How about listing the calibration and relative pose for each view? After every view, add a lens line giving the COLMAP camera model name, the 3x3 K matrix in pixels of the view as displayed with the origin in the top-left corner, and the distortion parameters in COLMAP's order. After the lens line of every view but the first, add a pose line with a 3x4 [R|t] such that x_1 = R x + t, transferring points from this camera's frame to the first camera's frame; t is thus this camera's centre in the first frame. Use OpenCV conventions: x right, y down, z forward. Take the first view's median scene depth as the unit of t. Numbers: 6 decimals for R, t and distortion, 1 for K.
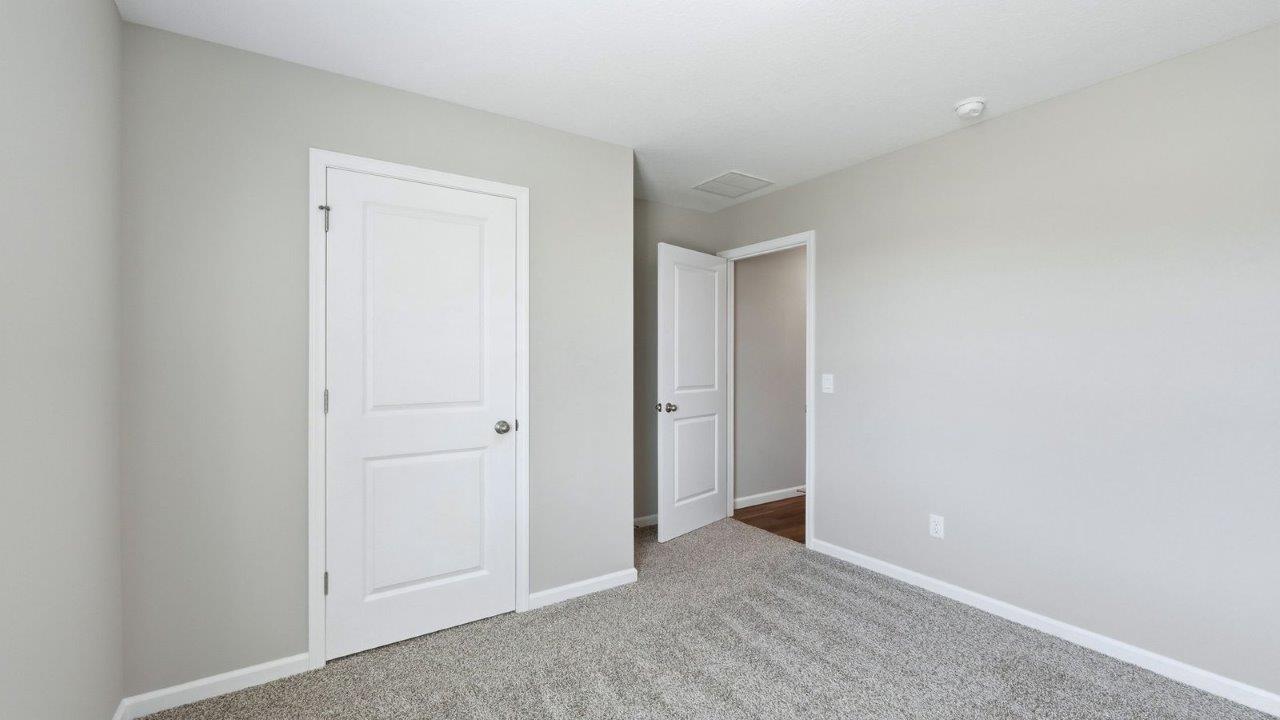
lens RADIAL K [[534.2, 0, 638.6], [0, 534.2, 355.3], [0, 0, 1]] dist [-0.002073, -0.000307]
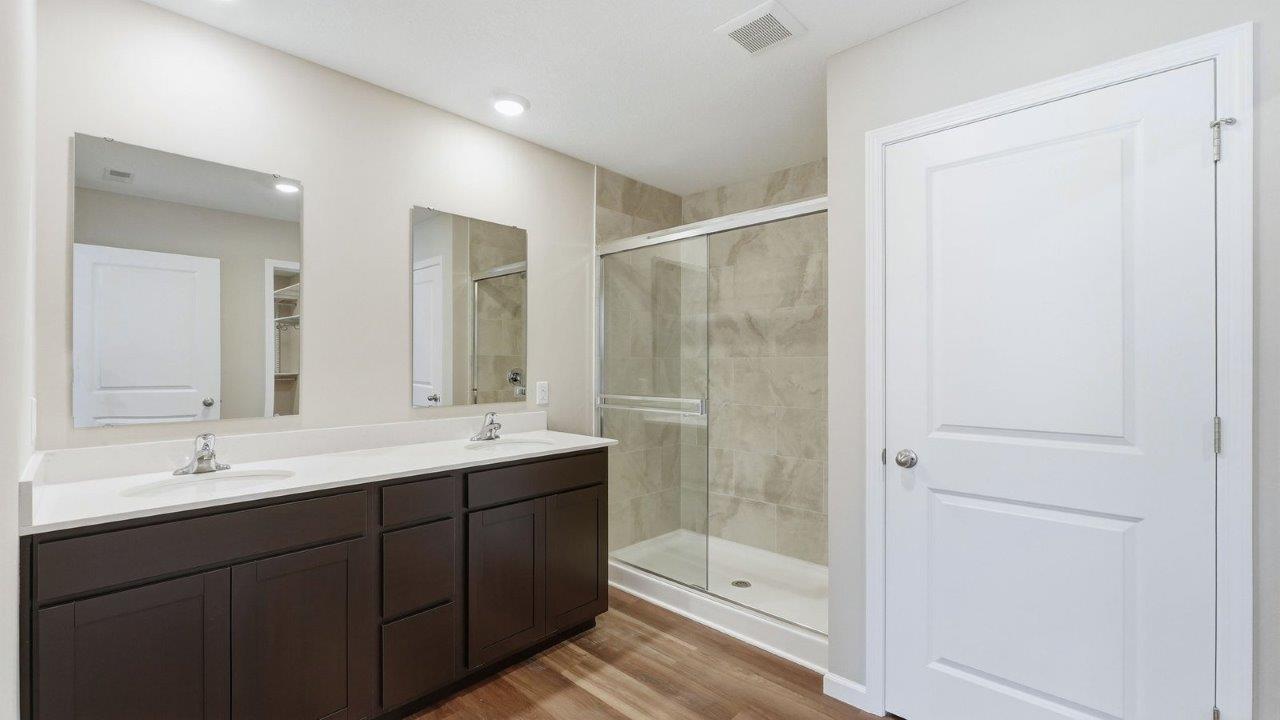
lens RADIAL K [[539.6, 0, 636.3], [0, 539.6, 360.6], [0, 0, 1]] dist [-0.004529, 0.000212]
pose [[0.218795, -0.005809, -0.975753, 0.179925], [-0.011673, 0.999895, -0.008570, 0.014515], [0.975701, 0.013265, 0.218705, 0.387345]]
